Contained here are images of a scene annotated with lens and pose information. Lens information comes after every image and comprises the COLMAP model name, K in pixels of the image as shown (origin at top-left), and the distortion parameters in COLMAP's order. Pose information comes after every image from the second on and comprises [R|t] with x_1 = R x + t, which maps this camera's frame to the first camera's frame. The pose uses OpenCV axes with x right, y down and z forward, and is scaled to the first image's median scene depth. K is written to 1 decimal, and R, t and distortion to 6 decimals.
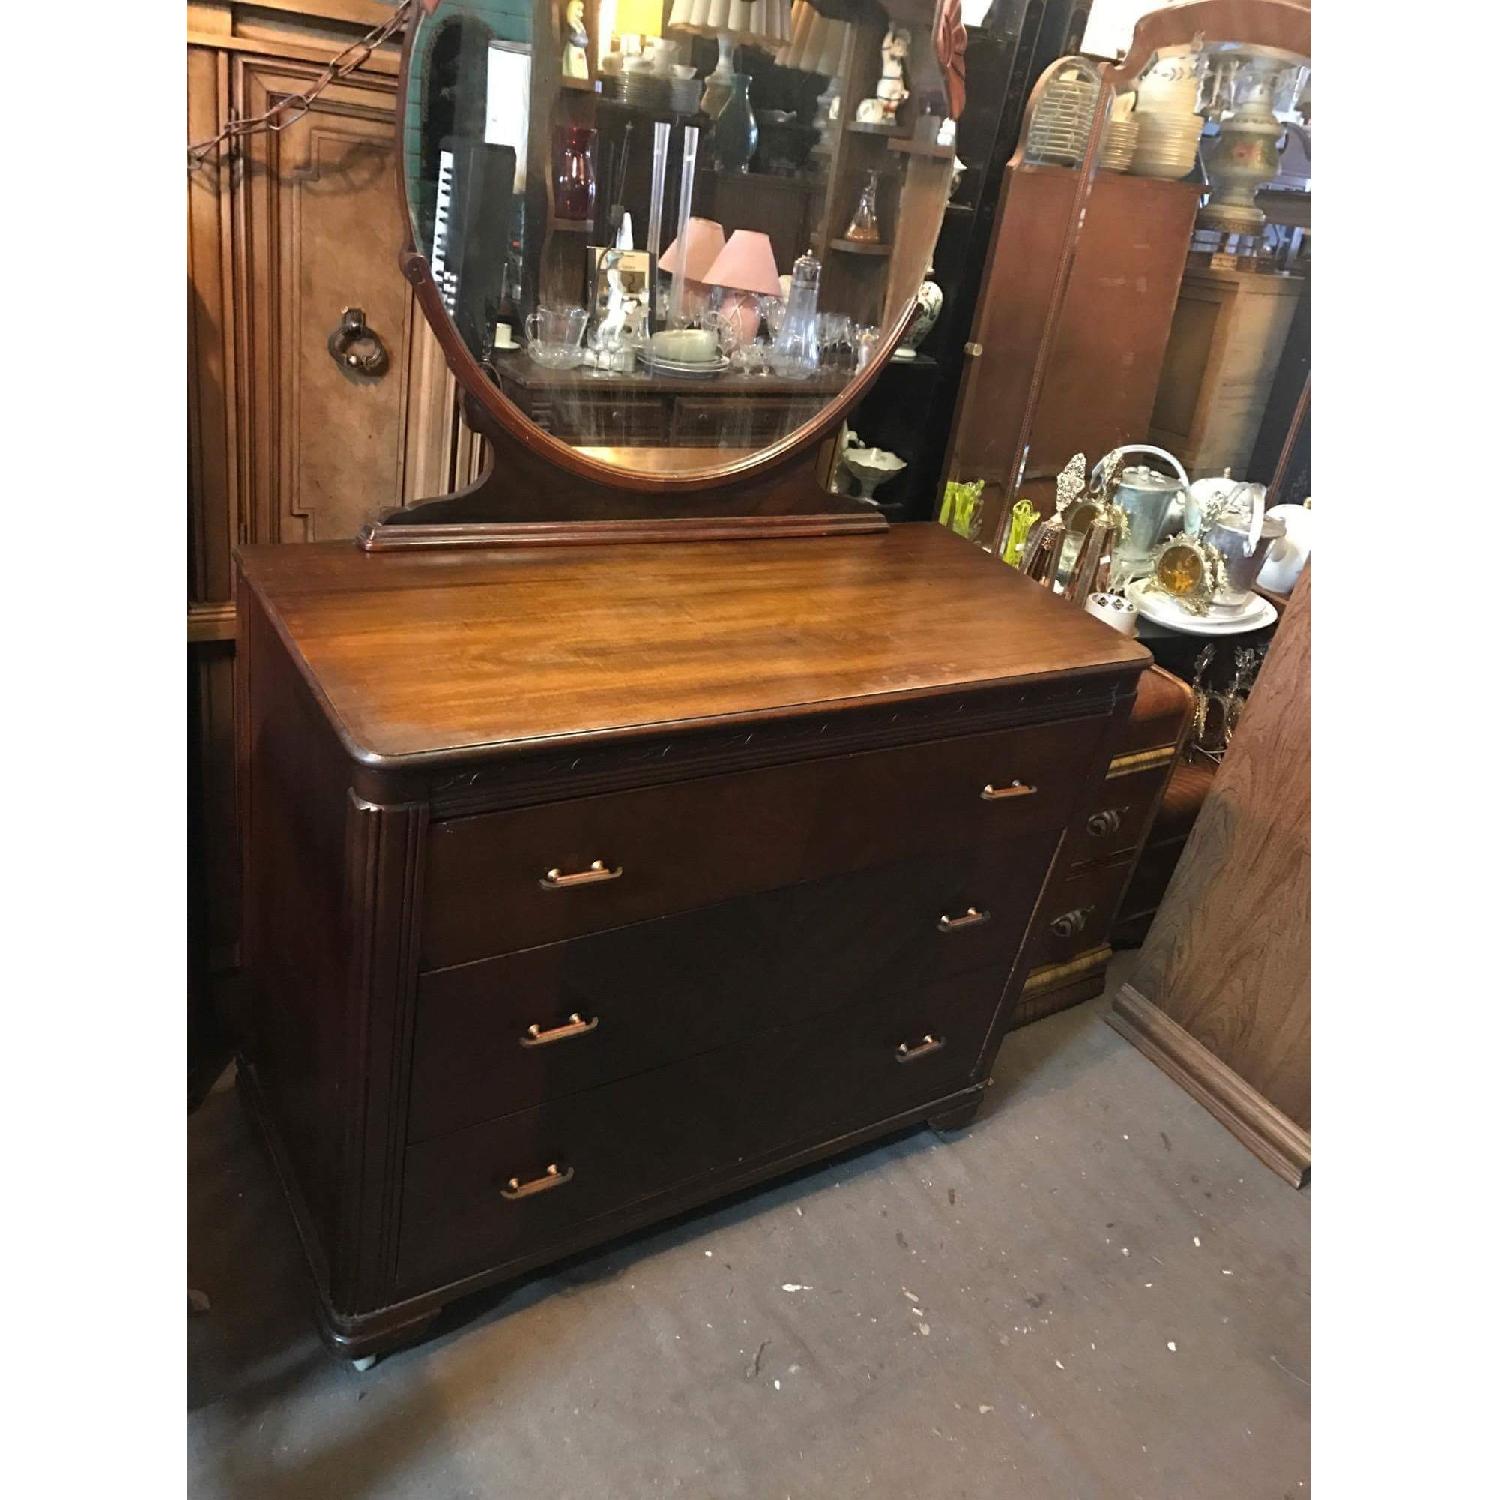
lens RADIAL K [[1247.8, 0, 765.1], [0, 1247.8, 717.6], [0, 0, 1]] dist [0.027754, -0.023542]
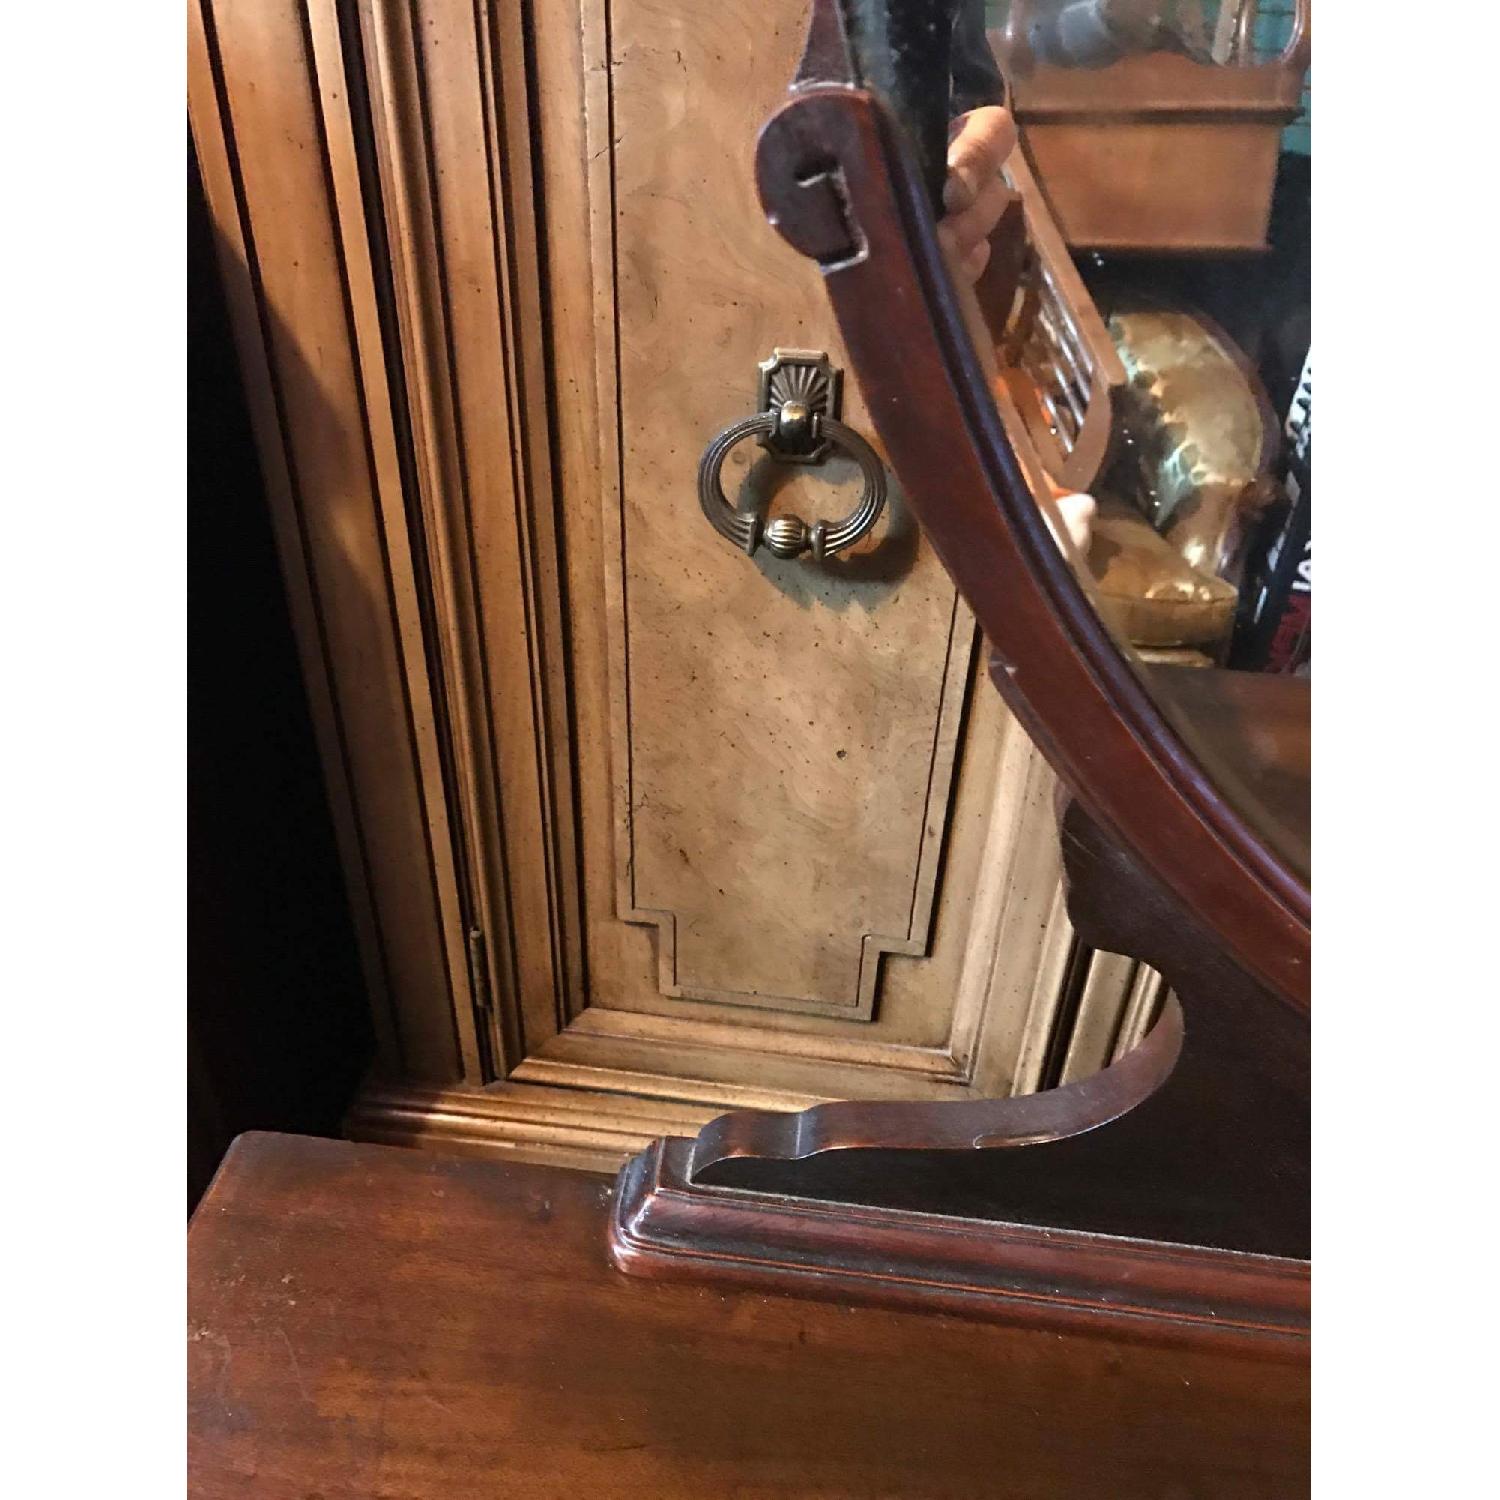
lens RADIAL K [[1230.4, 0, 743.0], [0, 1230.4, 728.6], [0, 0, 1]] dist [0.012368, -0.004195]
pose [[0.764014, 0.217657, -0.607378, -0.146585], [-0.194136, 0.975306, 0.105305, -0.256716], [0.615300, 0.037460, 0.787402, 0.735852]]
